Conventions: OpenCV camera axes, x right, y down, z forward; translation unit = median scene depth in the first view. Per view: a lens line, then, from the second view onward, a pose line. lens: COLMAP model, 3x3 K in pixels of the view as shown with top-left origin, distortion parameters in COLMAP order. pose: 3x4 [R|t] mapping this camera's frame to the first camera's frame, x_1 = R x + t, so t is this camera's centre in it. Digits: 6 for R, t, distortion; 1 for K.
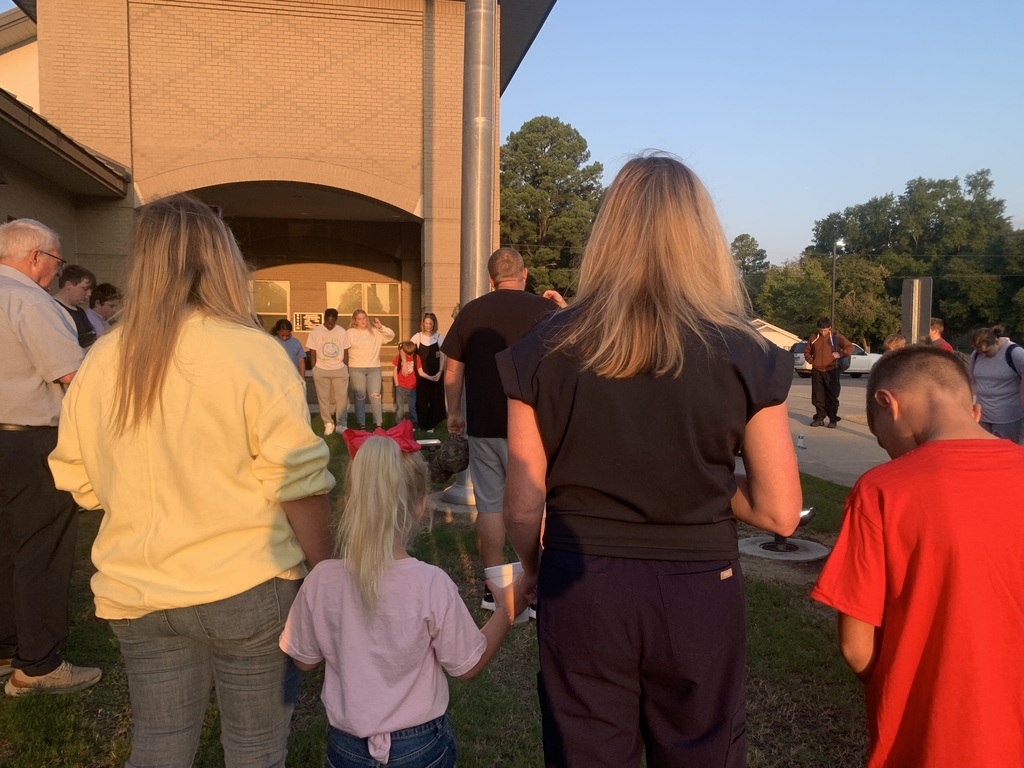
lens RADIAL K [[798.7, 0, 501.8], [0, 798.7, 392.5], [0, 0, 1]] dist [0.053498, -0.052763]
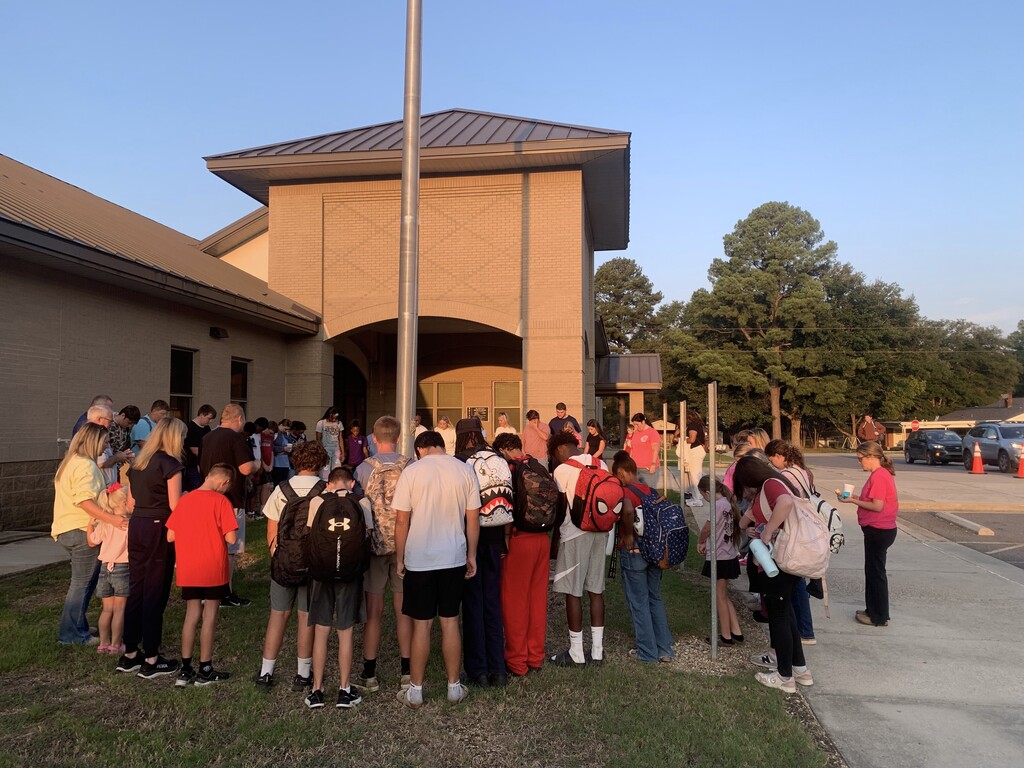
lens RADIAL K [[798.7, 0, 507.5], [0, 798.7, 385.5], [0, 0, 1]] dist [0.053498, -0.052763]
pose [[0.945117, -0.022119, -0.325983, 0.298934], [-0.013070, 0.994348, -0.105362, -0.005025], [0.326471, 0.103840, 0.939486, -0.206716]]
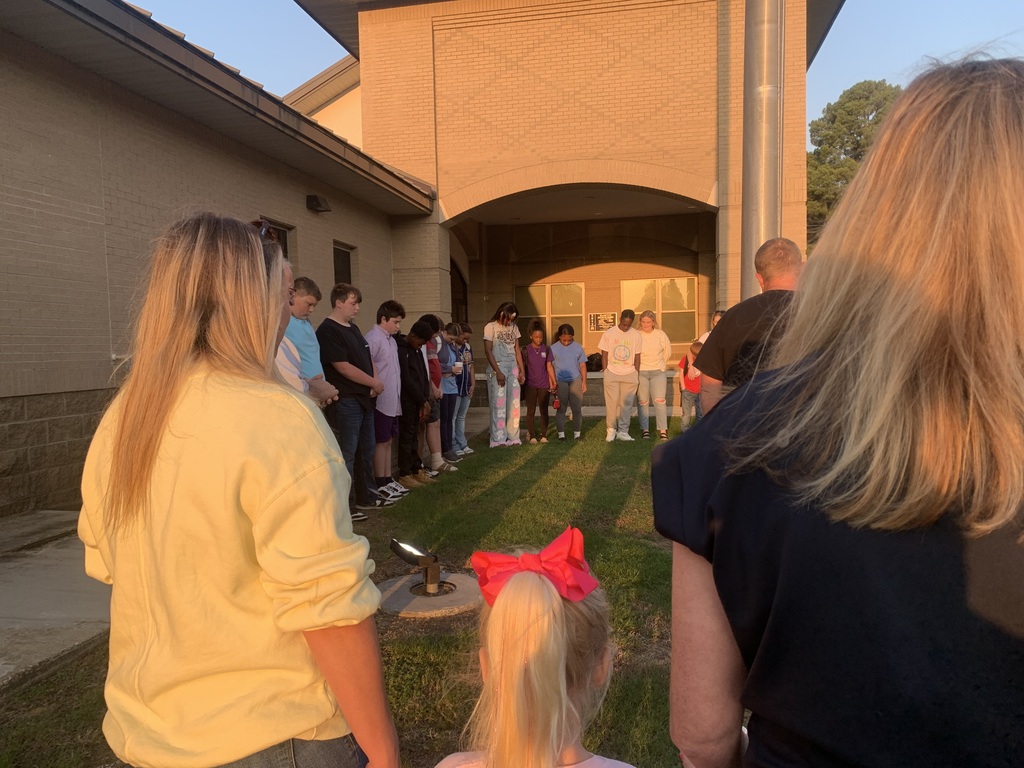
lens RADIAL K [[798.7, 0, 504.8], [0, 798.7, 387.7], [0, 0, 1]] dist [0.053498, -0.052763]
pose [[0.931250, -0.006314, -0.364327, 0.009901], [0.006472, 0.999979, -0.000785, -0.008873], [0.364324, -0.001627, 0.931271, 0.041625]]
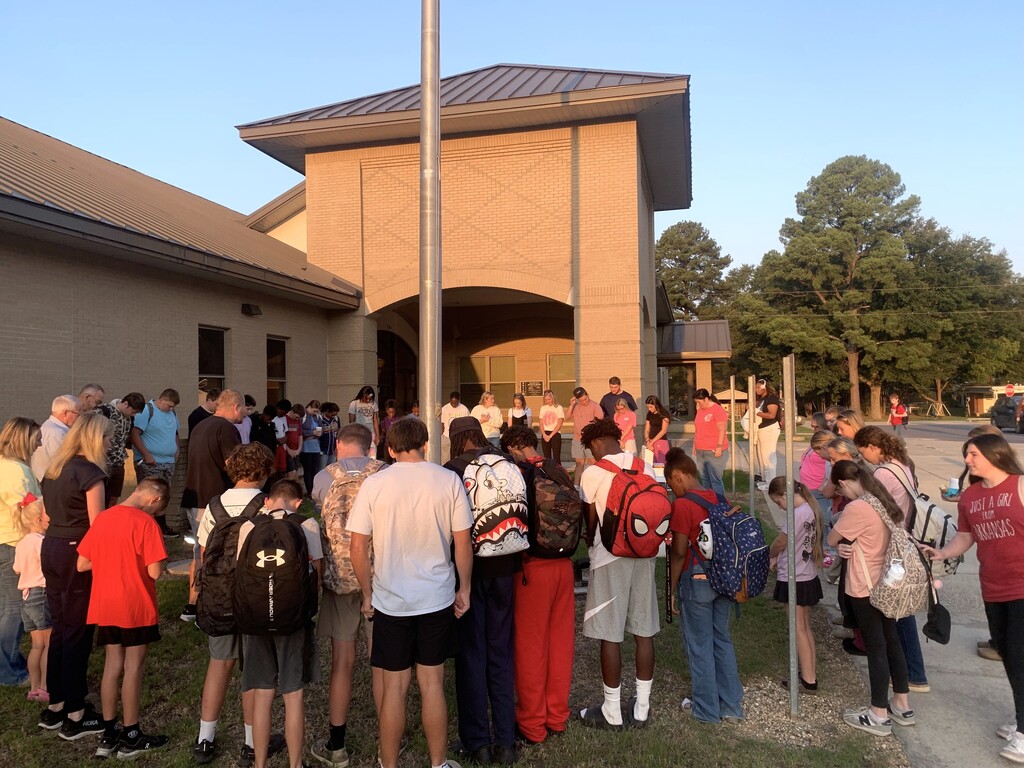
lens RADIAL K [[798.7, 0, 507.8], [0, 798.7, 382.2], [0, 0, 1]] dist [0.053498, -0.052763]
pose [[0.914749, -0.029569, -0.402940, 0.290525], [-0.000149, 0.997294, -0.073523, -0.017368], [0.404023, 0.067315, 0.912269, -0.118012]]
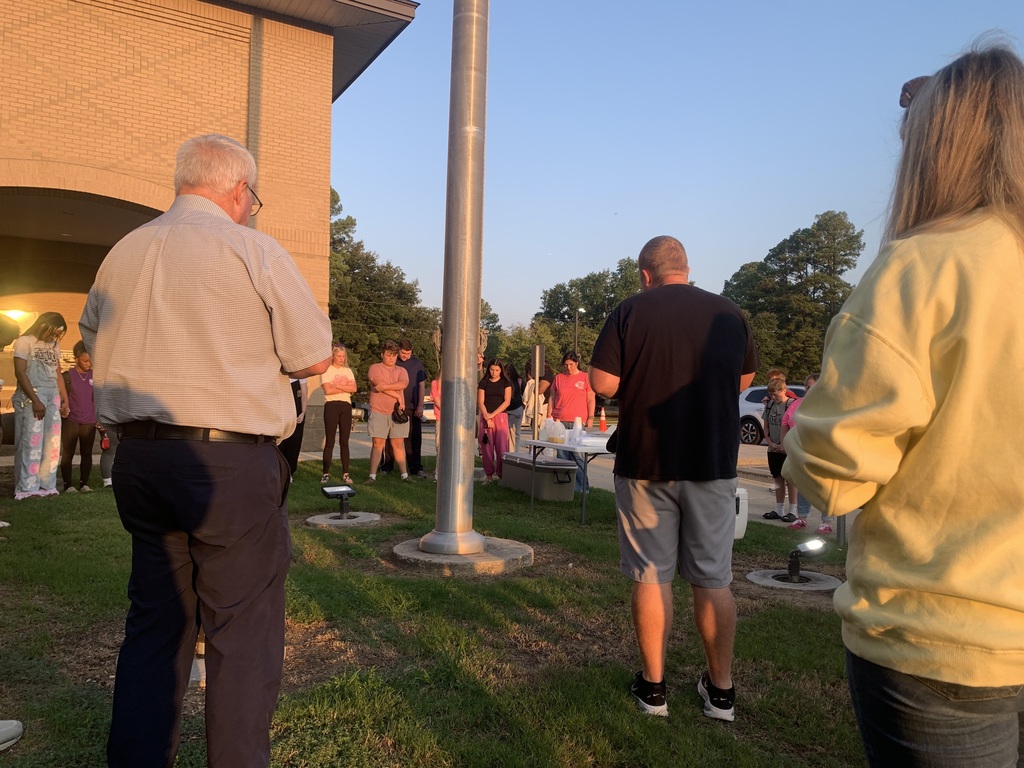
lens RADIAL K [[798.7, 0, 511.6], [0, 798.7, 382.4], [0, 0, 1]] dist [0.053498, -0.052763]
pose [[0.937457, 0.019037, 0.347580, -0.130378], [0.010860, 0.996418, -0.083866, 0.012798], [-0.347931, 0.082395, 0.933892, 0.063168]]
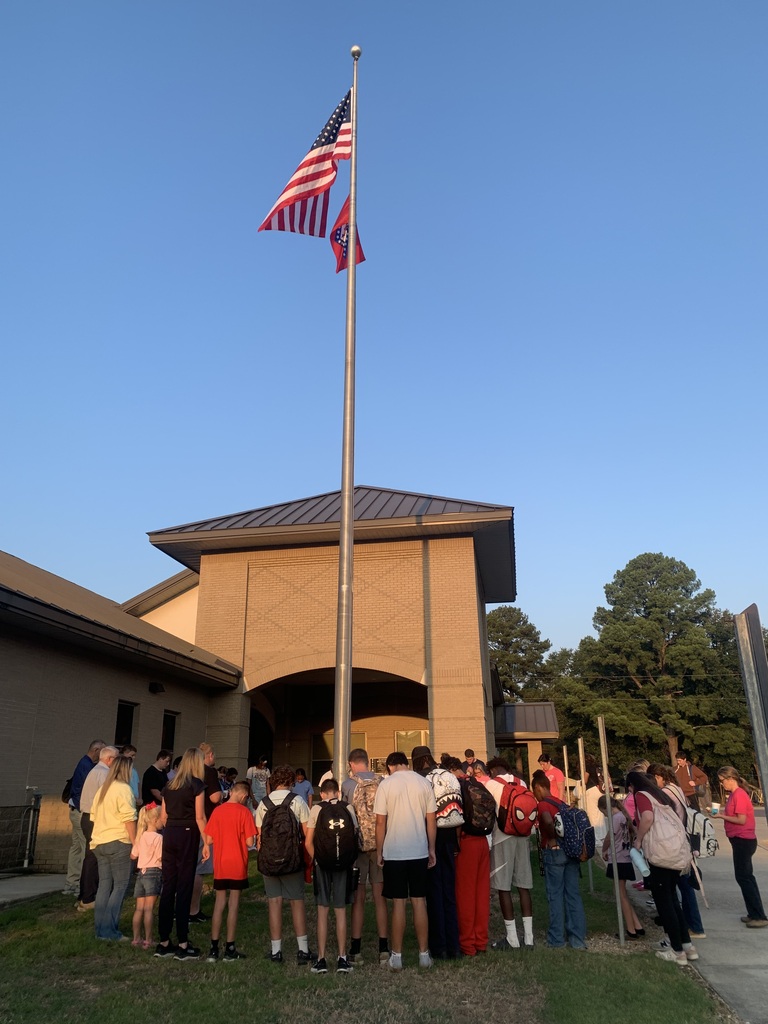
lens RADIAL K [[798.7, 0, 388.7], [0, 798.7, 494.6], [0, 0, 1]] dist [0.053498, -0.052763]
pose [[0.942441, -0.133801, -0.306435, 0.316302], [0.002767, 0.919536, -0.392996, 0.025416], [0.334361, 0.369527, 0.866979, -0.364464]]
